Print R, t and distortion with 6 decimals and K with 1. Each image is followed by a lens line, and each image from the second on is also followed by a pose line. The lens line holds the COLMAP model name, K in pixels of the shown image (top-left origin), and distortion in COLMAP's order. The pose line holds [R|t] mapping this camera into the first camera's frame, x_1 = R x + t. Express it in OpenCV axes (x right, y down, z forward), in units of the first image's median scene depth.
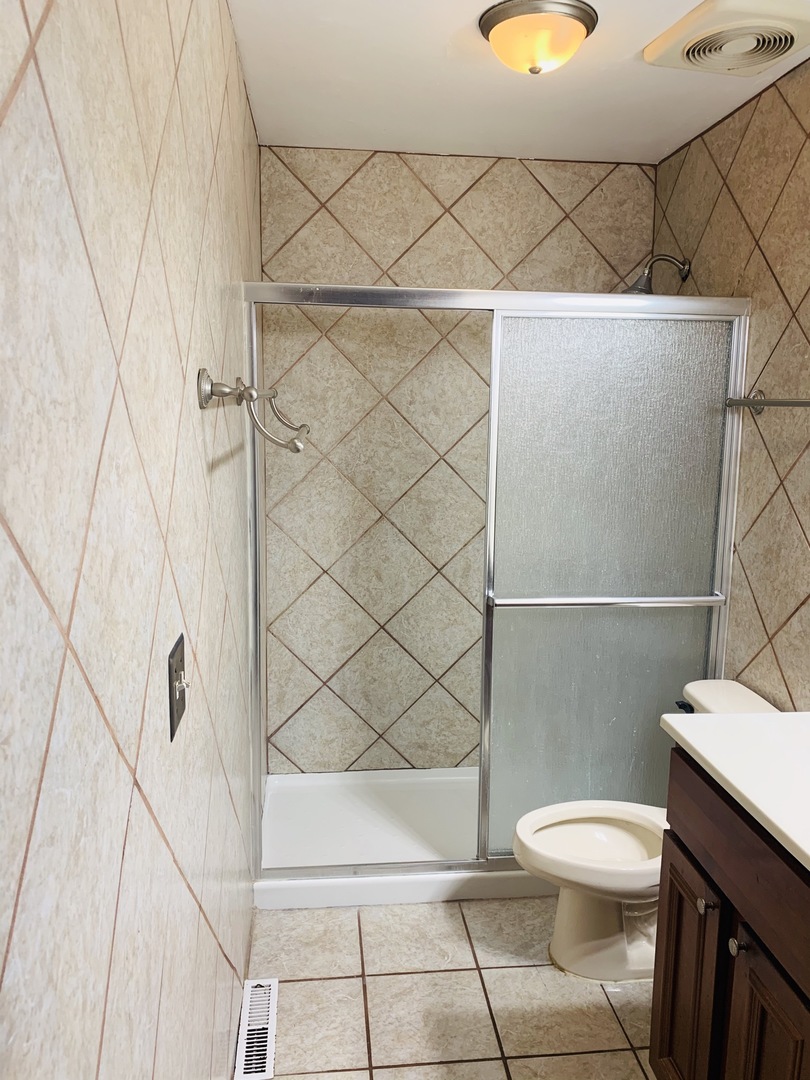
lens RADIAL K [[828.8, 0, 405.4], [0, 828.8, 539.7], [0, 0, 1]] dist [0.002636, 0.003815]
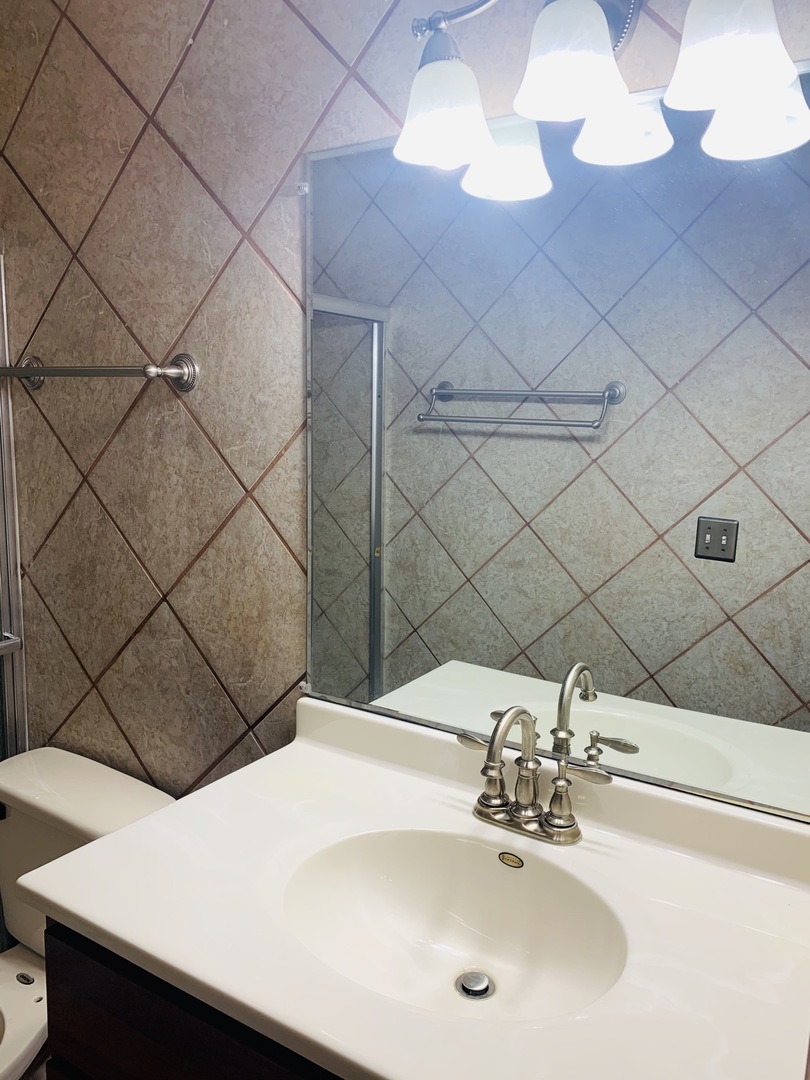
lens RADIAL K [[828.8, 0, 403.5], [0, 828.8, 541.3], [0, 0, 1]] dist [0.002636, 0.003815]
pose [[0.610682, -0.116512, 0.783258, 0.029356], [0.111562, 0.991910, 0.060568, -0.025435], [-0.783978, 0.050394, 0.618740, 0.301810]]
